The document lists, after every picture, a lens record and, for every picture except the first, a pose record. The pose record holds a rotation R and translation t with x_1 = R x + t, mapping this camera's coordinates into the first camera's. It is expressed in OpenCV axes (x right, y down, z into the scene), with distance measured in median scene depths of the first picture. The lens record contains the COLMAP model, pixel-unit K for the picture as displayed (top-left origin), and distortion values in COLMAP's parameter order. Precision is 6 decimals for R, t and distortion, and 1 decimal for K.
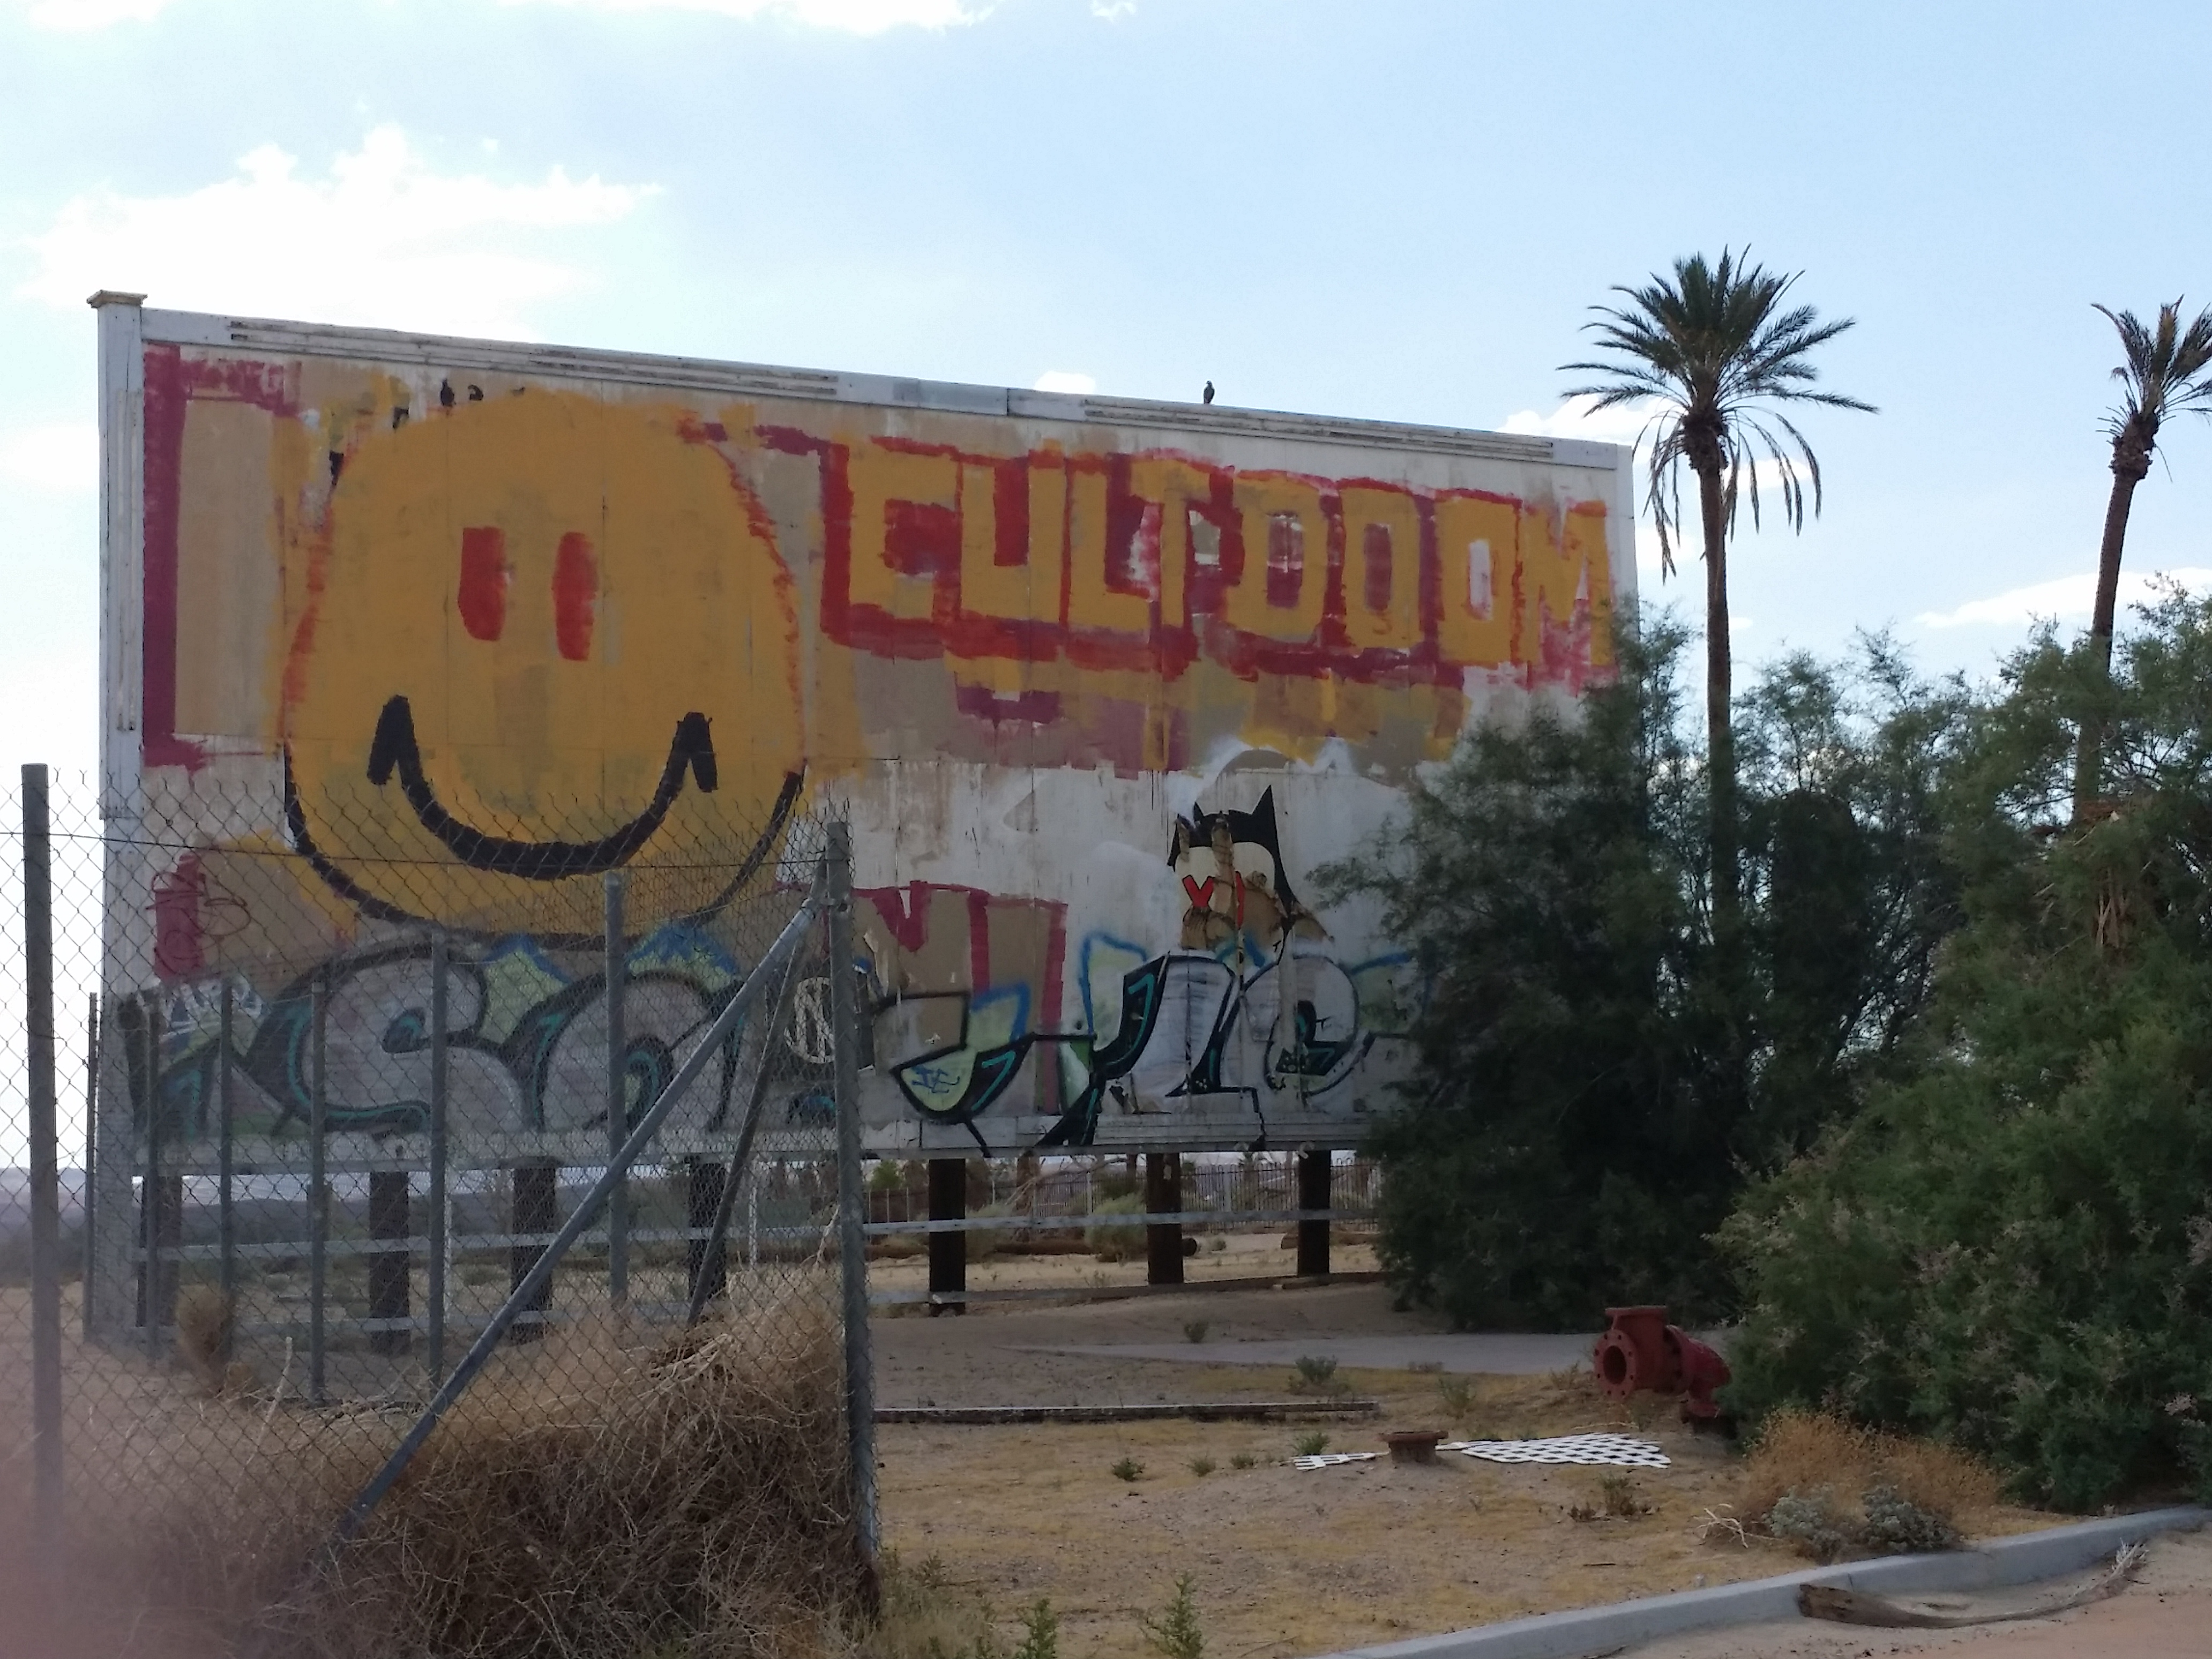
lens RADIAL K [[3785.5, 0, 1099.1], [0, 3785.5, 848.7], [0, 0, 1]] dist [0.041470, 0.000000]
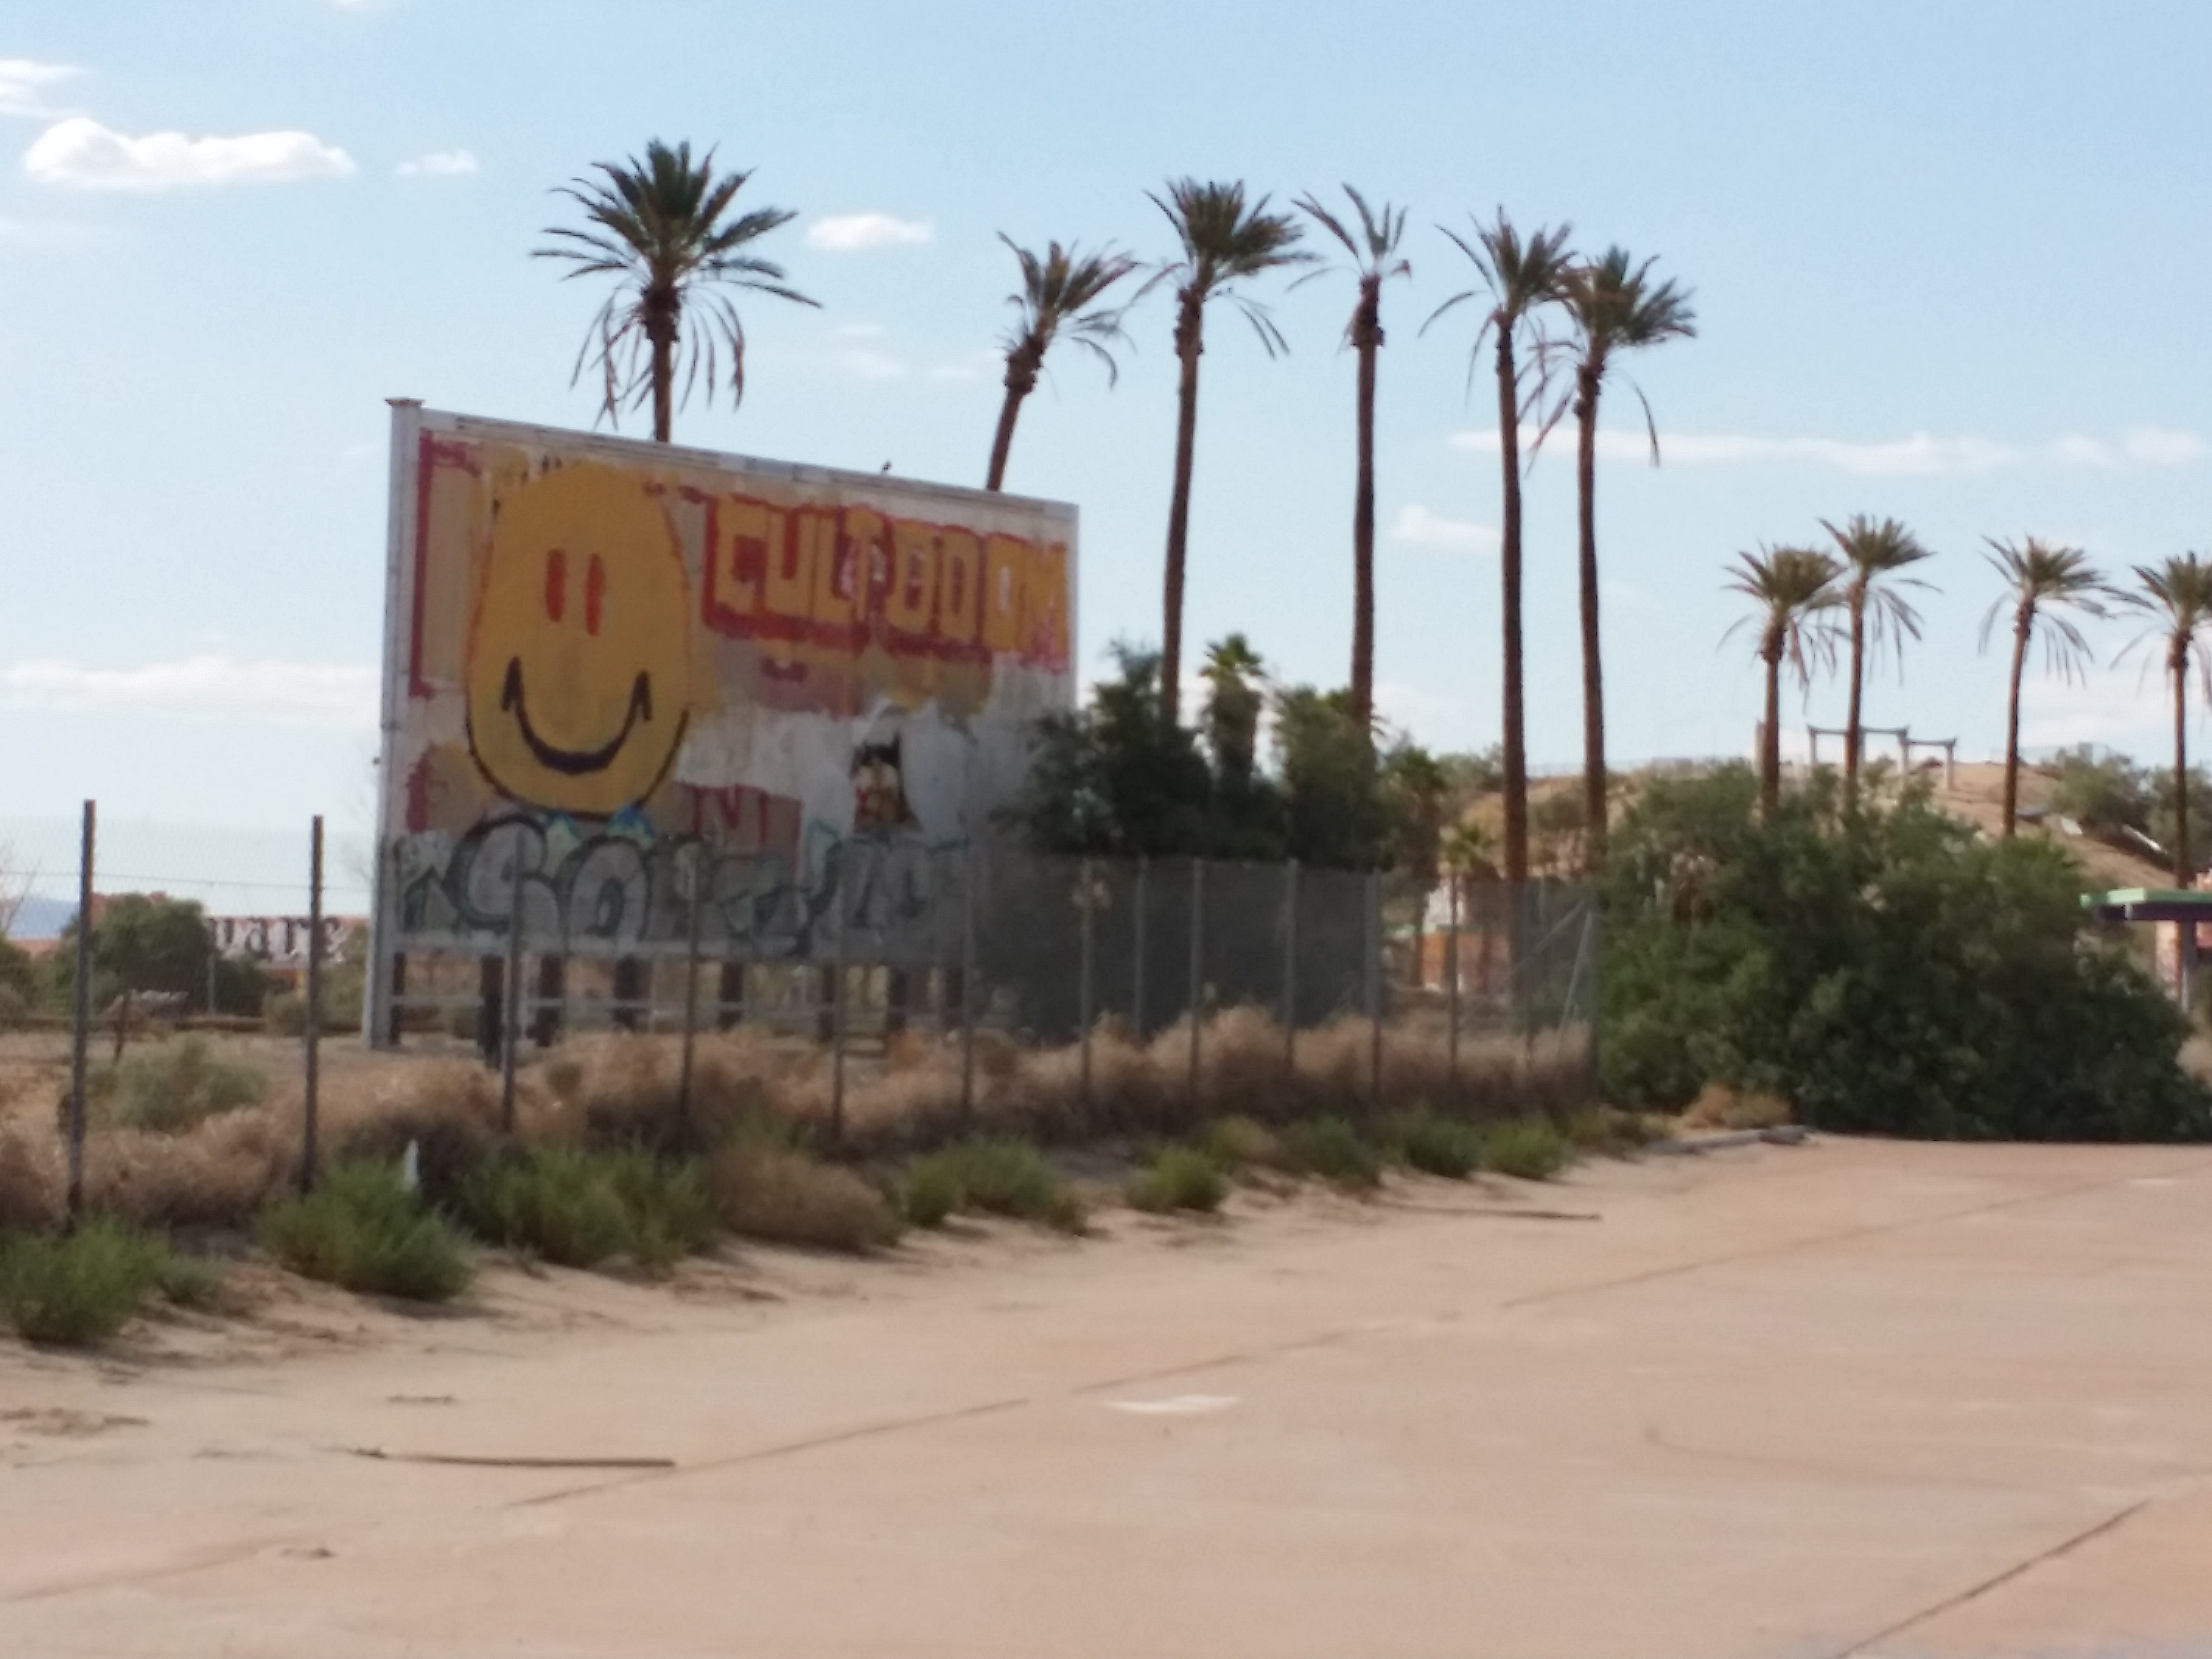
lens RADIAL K [[3785.5, 0, 1108.6], [0, 3785.5, 818.6], [0, 0, 1]] dist [0.041470, 0.000000]
pose [[0.938129, 0.073470, 0.338402, -0.416819], [-0.089532, 0.995467, 0.032078, -0.039509], [-0.334511, -0.060391, 0.940455, -0.493417]]
